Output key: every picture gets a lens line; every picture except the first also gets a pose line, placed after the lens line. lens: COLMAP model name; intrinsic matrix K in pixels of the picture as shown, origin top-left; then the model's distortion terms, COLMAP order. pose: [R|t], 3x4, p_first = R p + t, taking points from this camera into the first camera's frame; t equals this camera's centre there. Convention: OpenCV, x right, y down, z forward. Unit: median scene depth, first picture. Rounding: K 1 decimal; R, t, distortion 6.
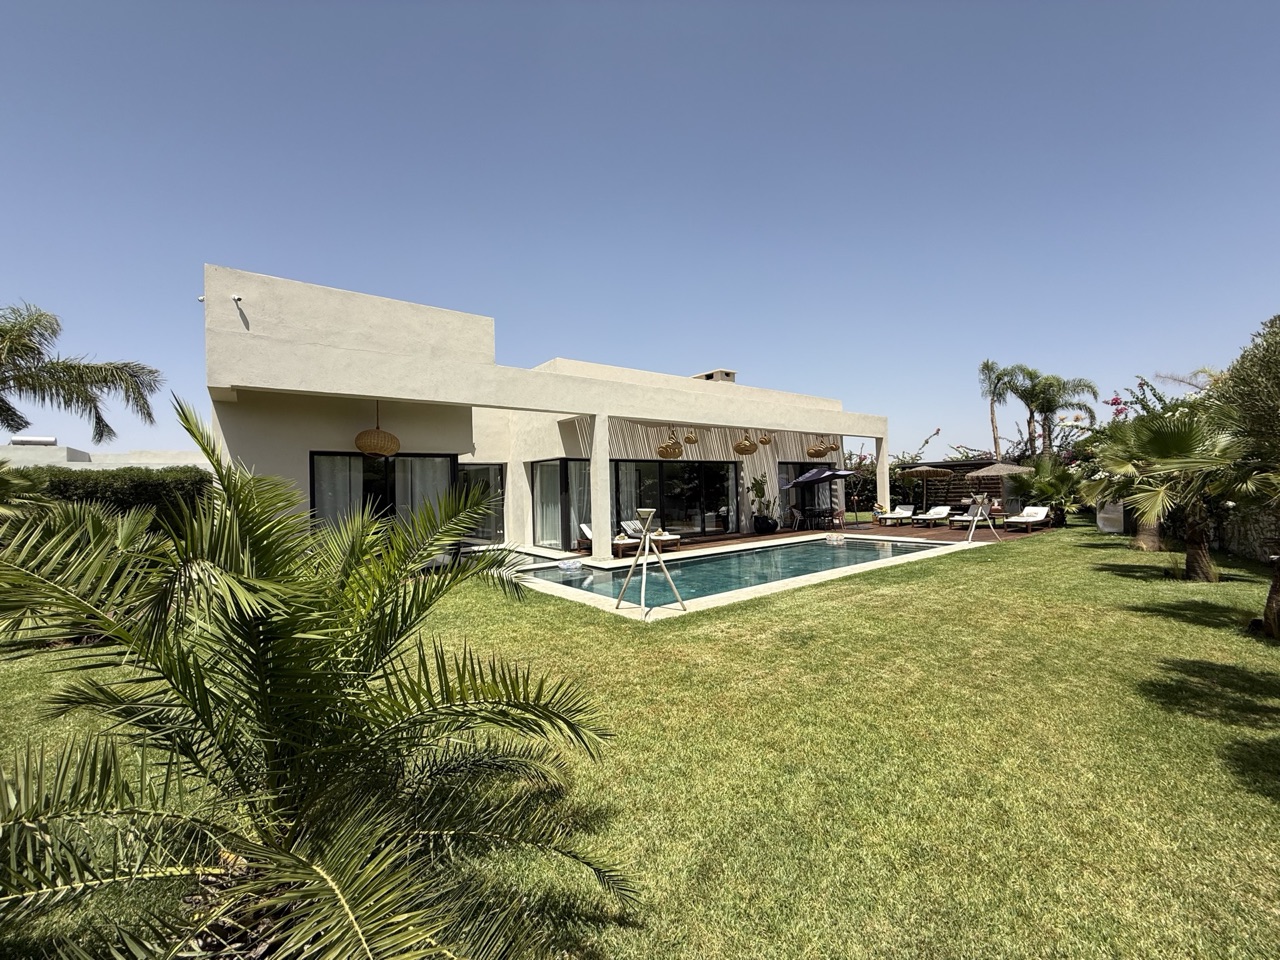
lens RADIAL K [[511.0, 0, 636.9], [0, 511.0, 482.4], [0, 0, 1]] dist [0.001325, 0.000238]
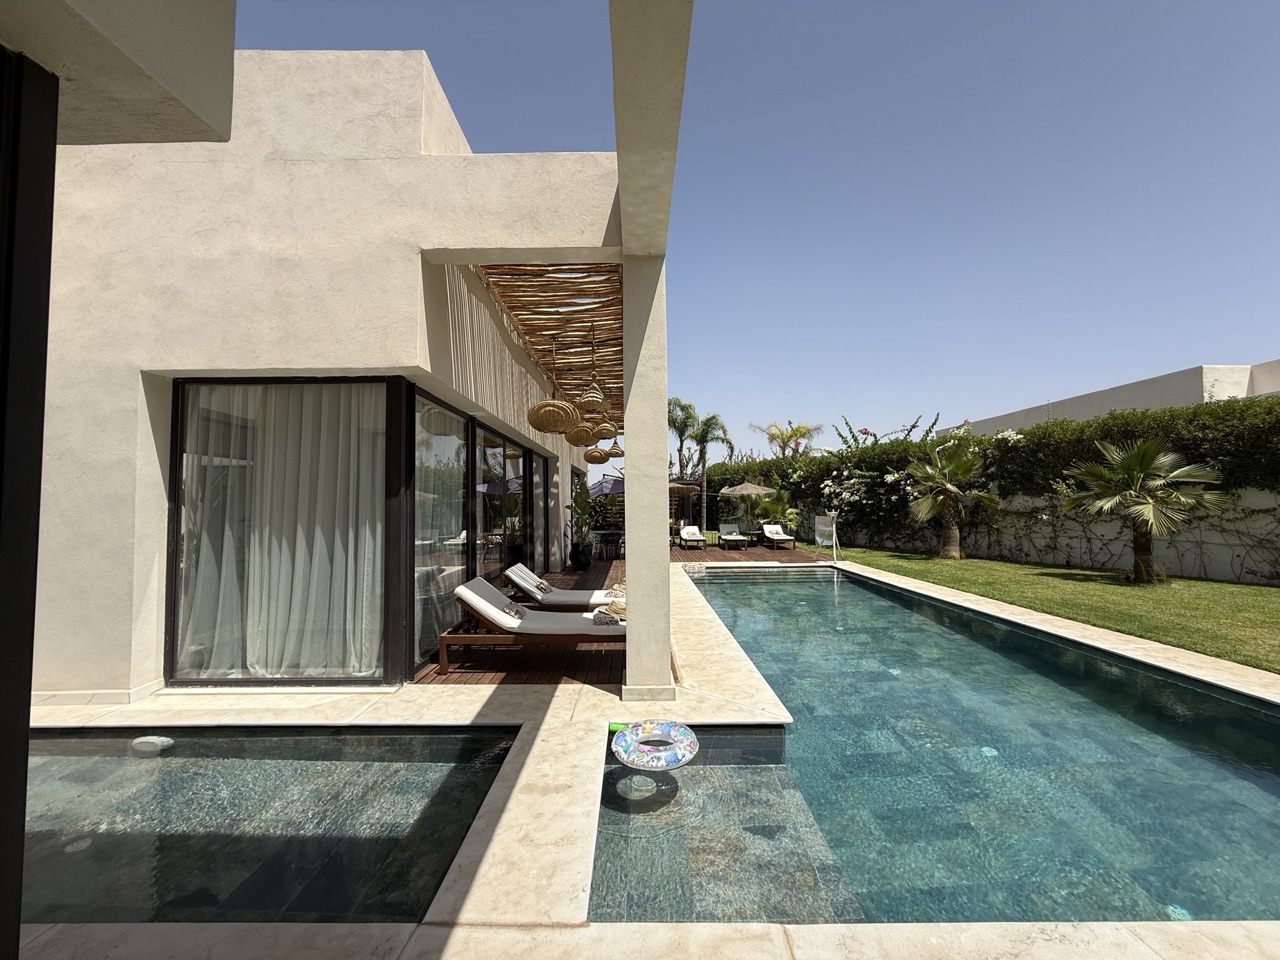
lens RADIAL K [[511.0, 0, 637.8], [0, 511.0, 479.3], [0, 0, 1]] dist [0.001325, 0.000238]
pose [[0.607047, 0.061327, 0.792296, -0.318530], [-0.016653, 0.997781, -0.064472, 0.033462], [-0.794491, 0.025943, 0.606721, 0.743138]]
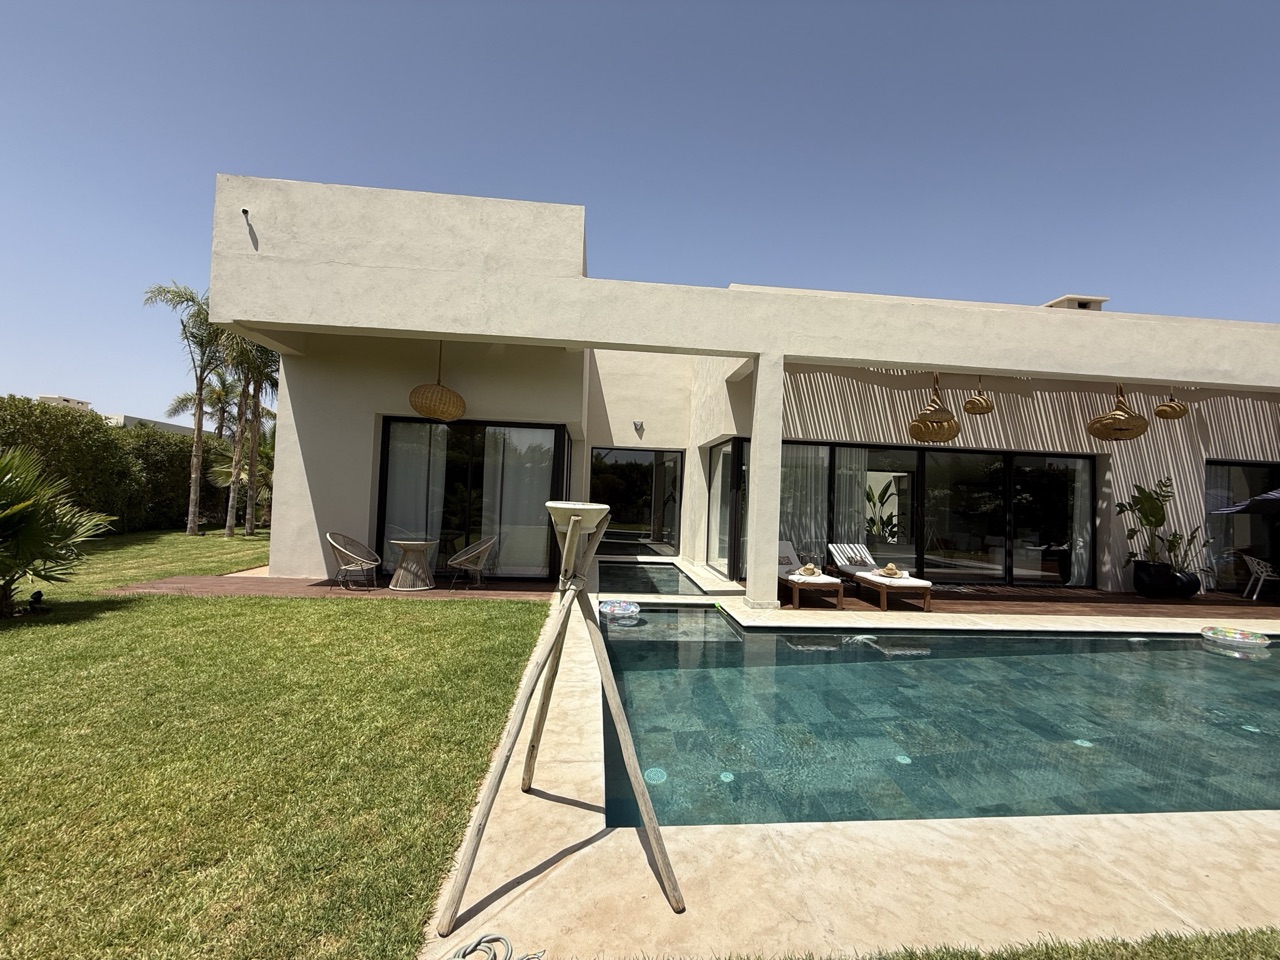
lens RADIAL K [[511.0, 0, 639.0], [0, 511.0, 480.6], [0, 0, 1]] dist [0.001325, 0.000238]
pose [[0.844514, 0.040151, -0.534026, 0.108793], [-0.051664, 0.998643, -0.006618, 0.020169], [0.533035, 0.033180, 0.845442, 0.403093]]
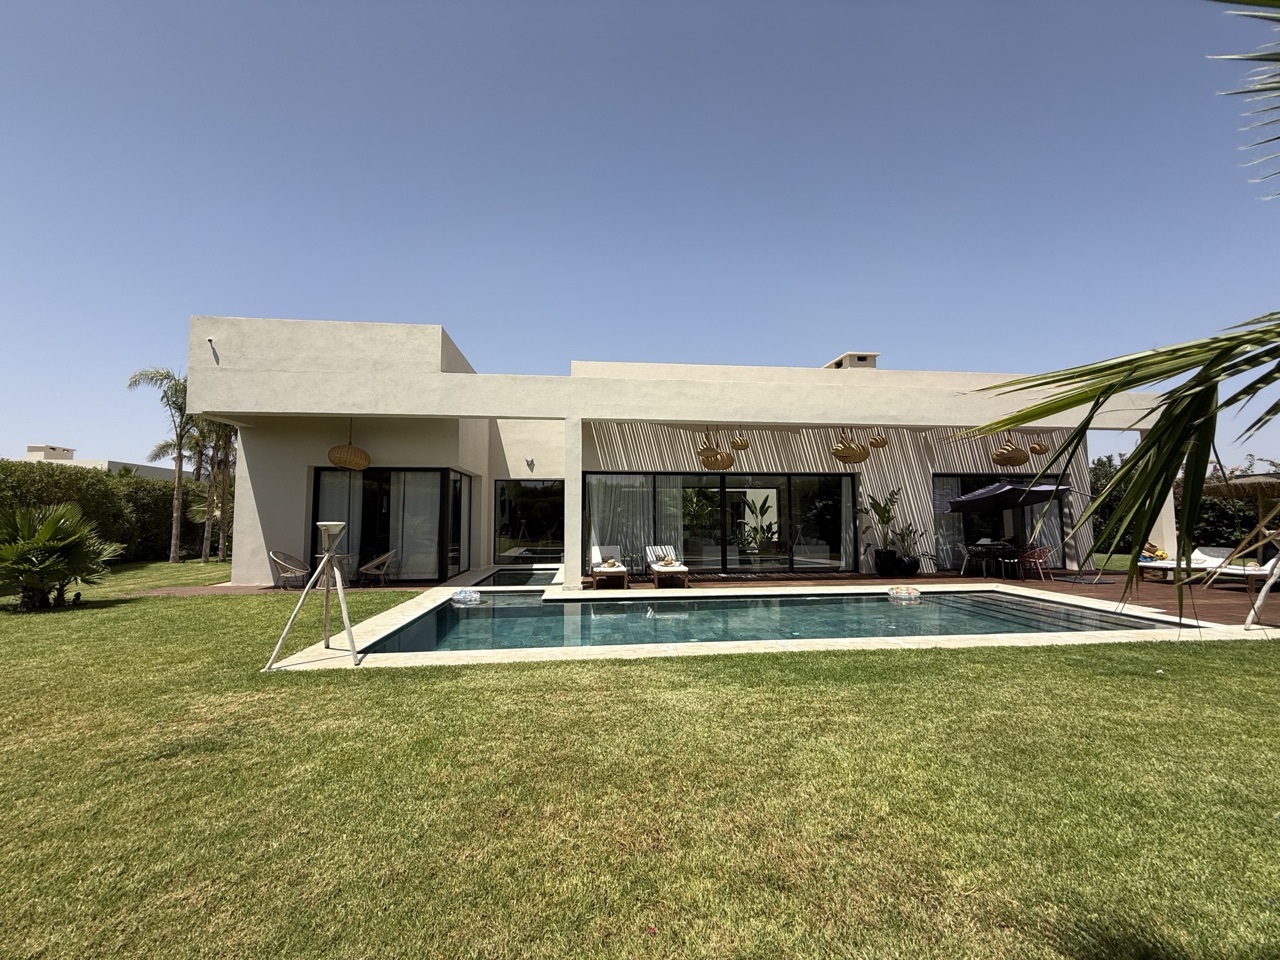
lens RADIAL K [[511.0, 0, 639.1], [0, 511.0, 482.0], [0, 0, 1]] dist [0.001325, 0.000238]
pose [[0.857001, -0.011366, -0.515189, 0.427205], [-0.012539, 0.999001, -0.042898, 0.009281], [0.515162, 0.043223, 0.856002, 0.303209]]
